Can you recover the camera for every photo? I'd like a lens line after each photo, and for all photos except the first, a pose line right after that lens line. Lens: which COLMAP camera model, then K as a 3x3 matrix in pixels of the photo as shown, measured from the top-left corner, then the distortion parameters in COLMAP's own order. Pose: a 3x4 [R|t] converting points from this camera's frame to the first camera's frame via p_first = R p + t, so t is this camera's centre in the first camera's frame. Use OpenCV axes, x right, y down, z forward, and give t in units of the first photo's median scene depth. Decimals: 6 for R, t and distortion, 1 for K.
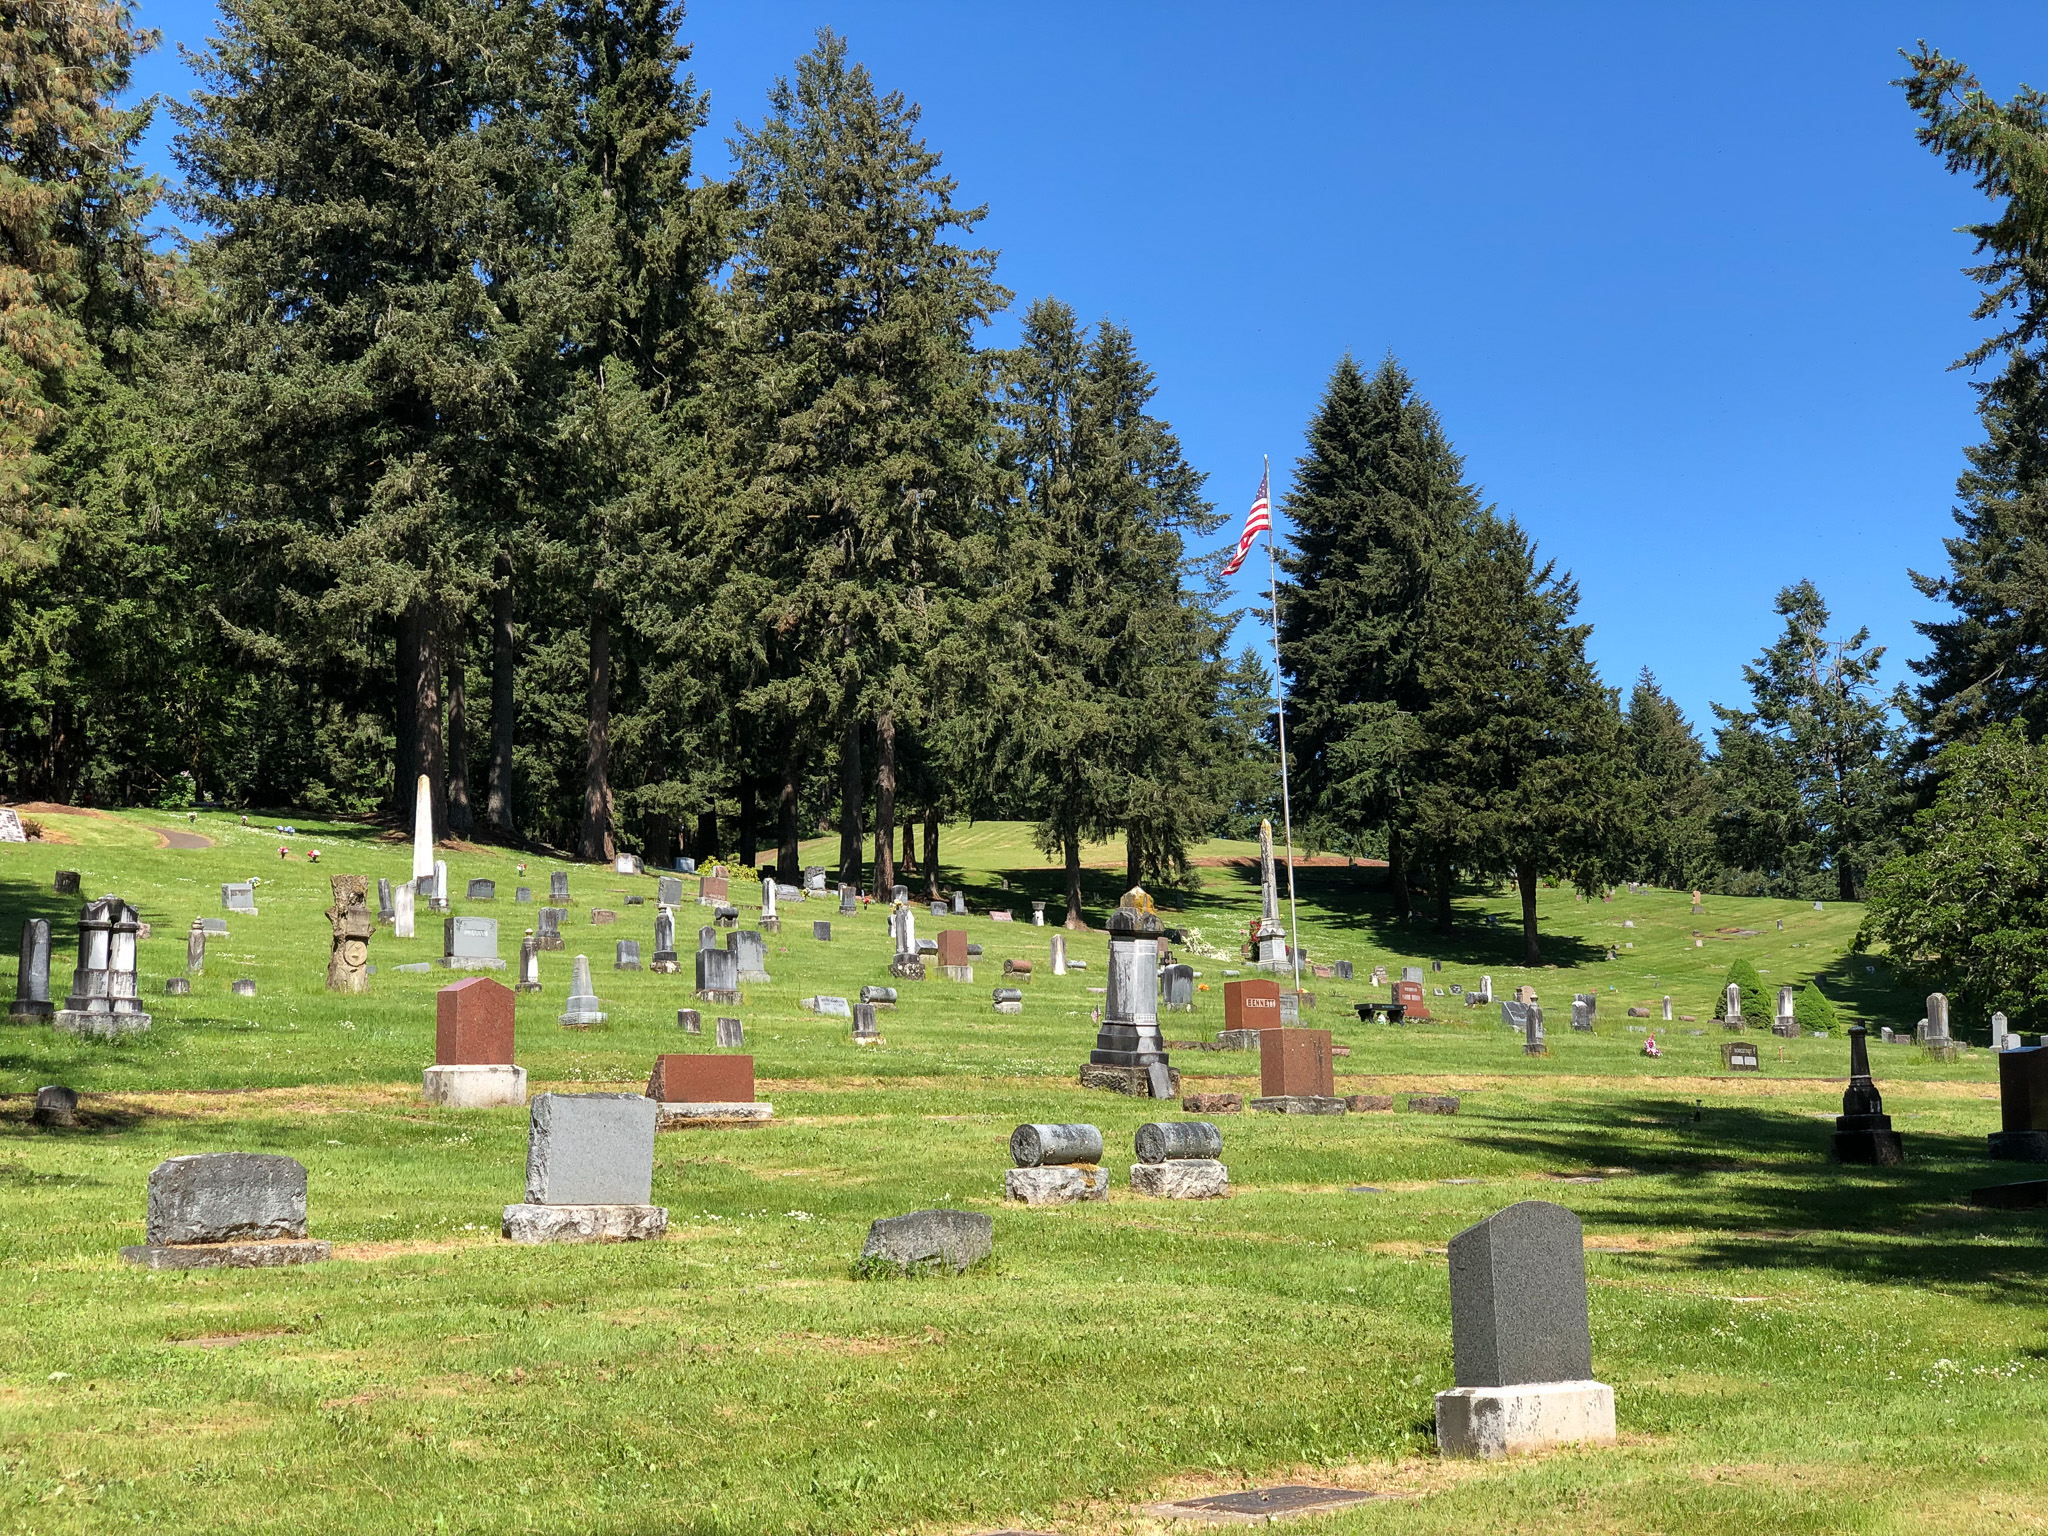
lens RADIAL K [[3104.1, 0, 1024.0], [0, 3104.1, 768.0], [0, 0, 1]] dist [0.040666, 0.063319]
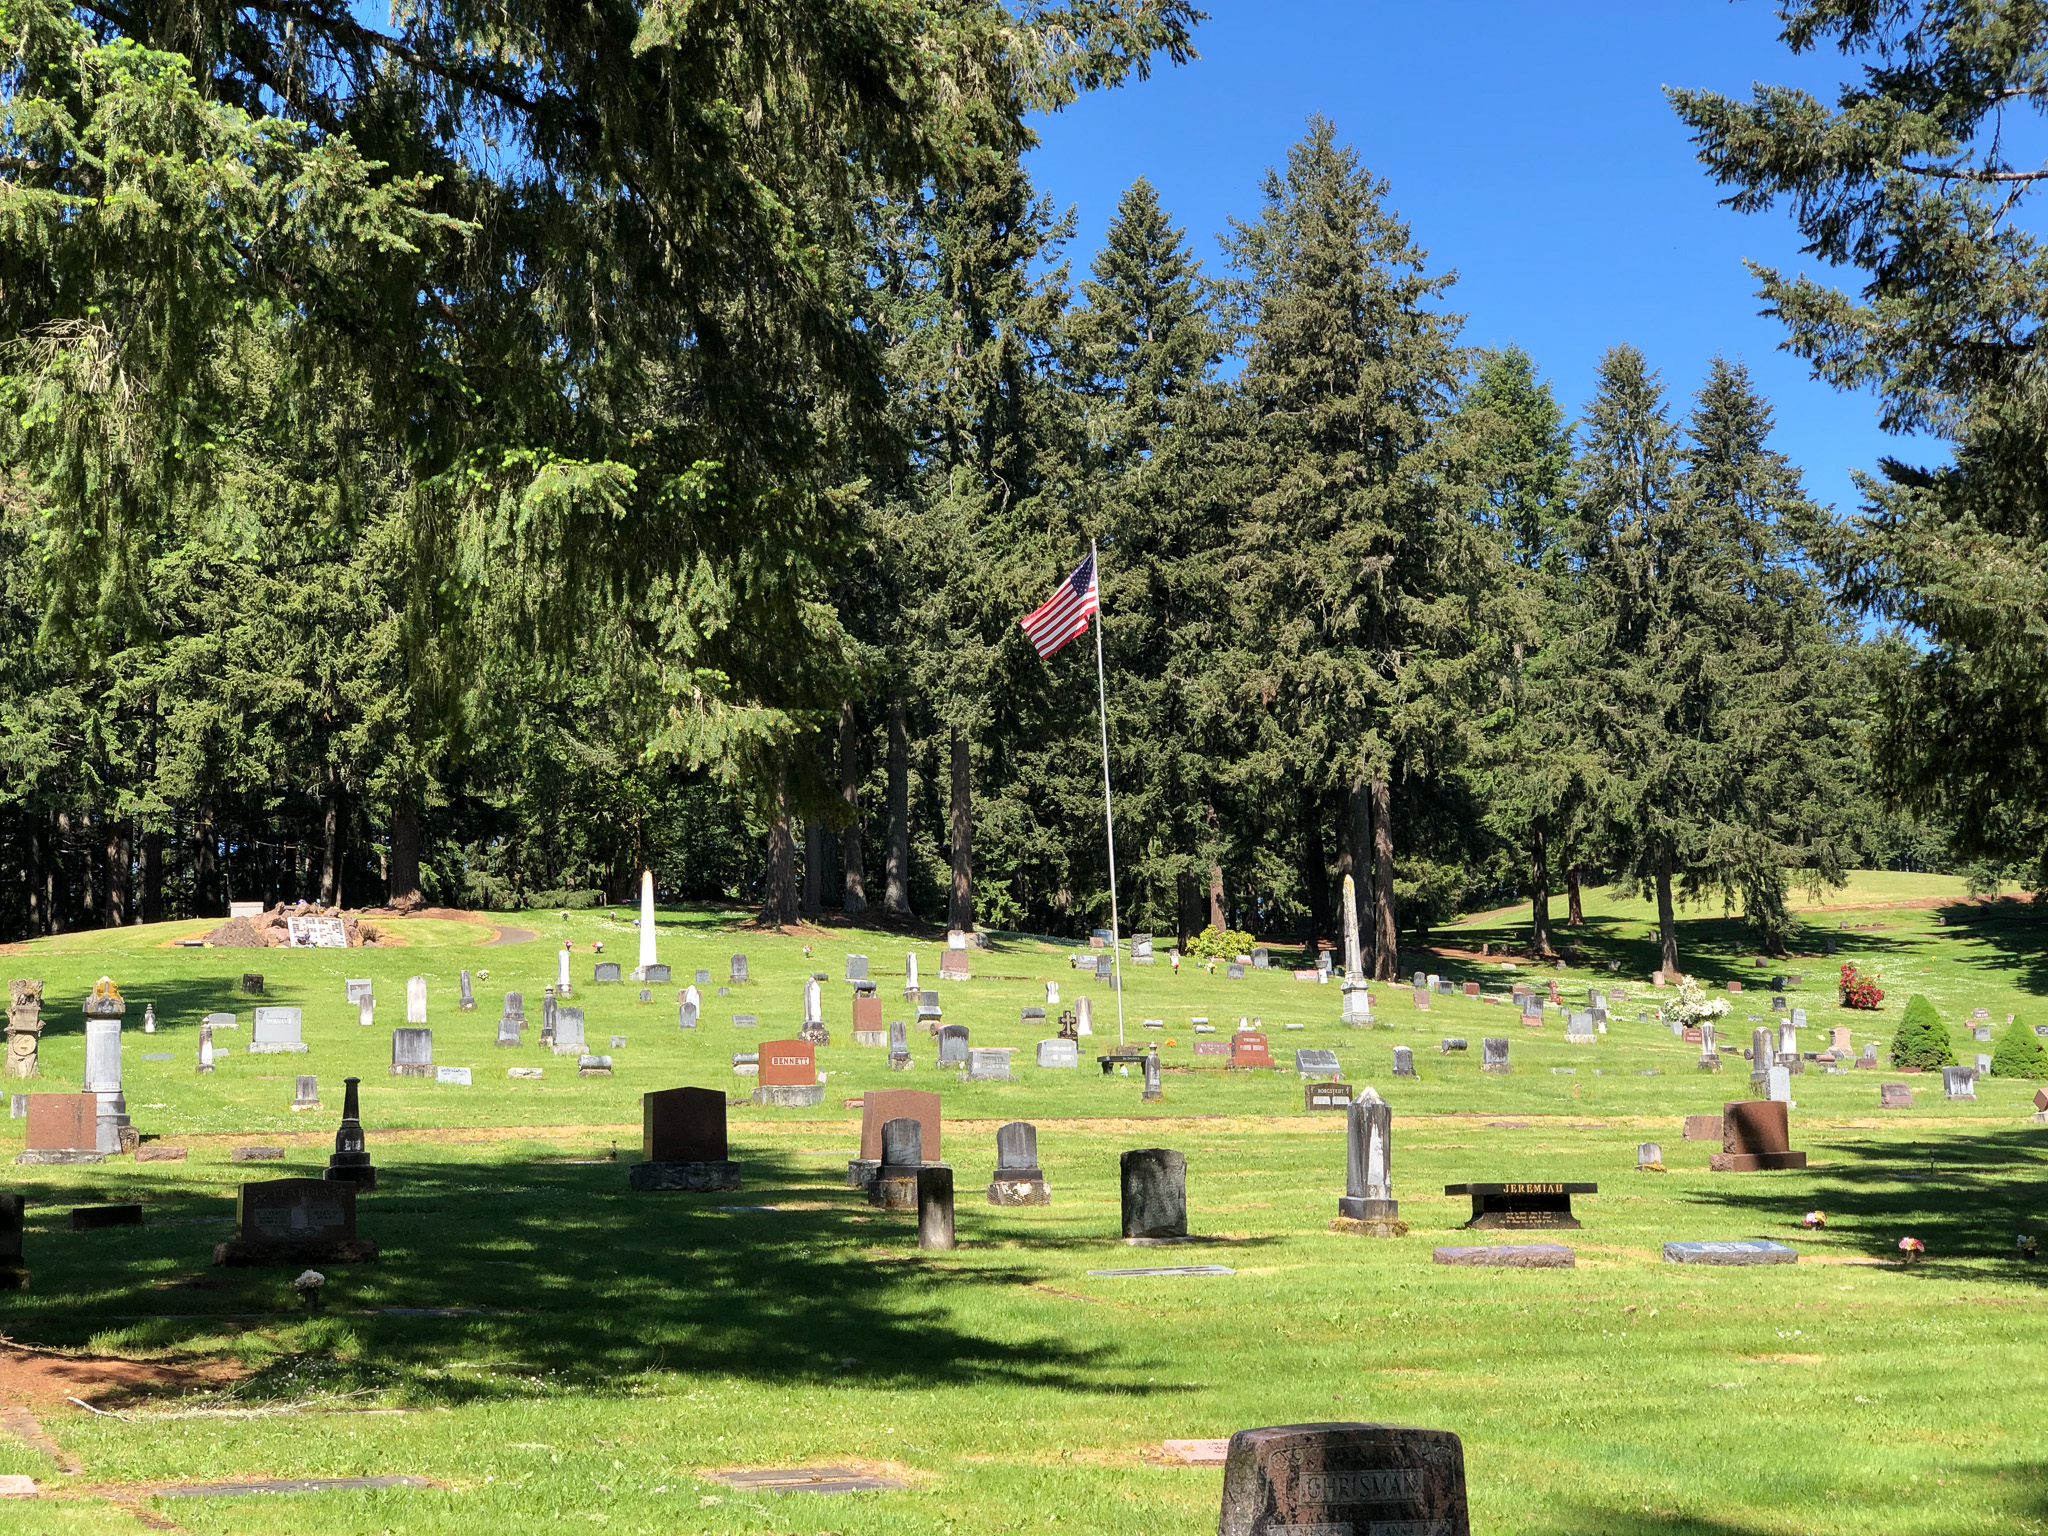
lens RADIAL K [[3102.0, 0, 1024.0], [0, 3102.0, 768.0], [0, 0, 1]] dist [0.091275, 0.069347]
pose [[0.945845, -0.060090, -0.319008, 0.175796], [0.053558, 0.998137, -0.029218, 0.003114], [0.320170, 0.010550, 0.947301, -0.004153]]
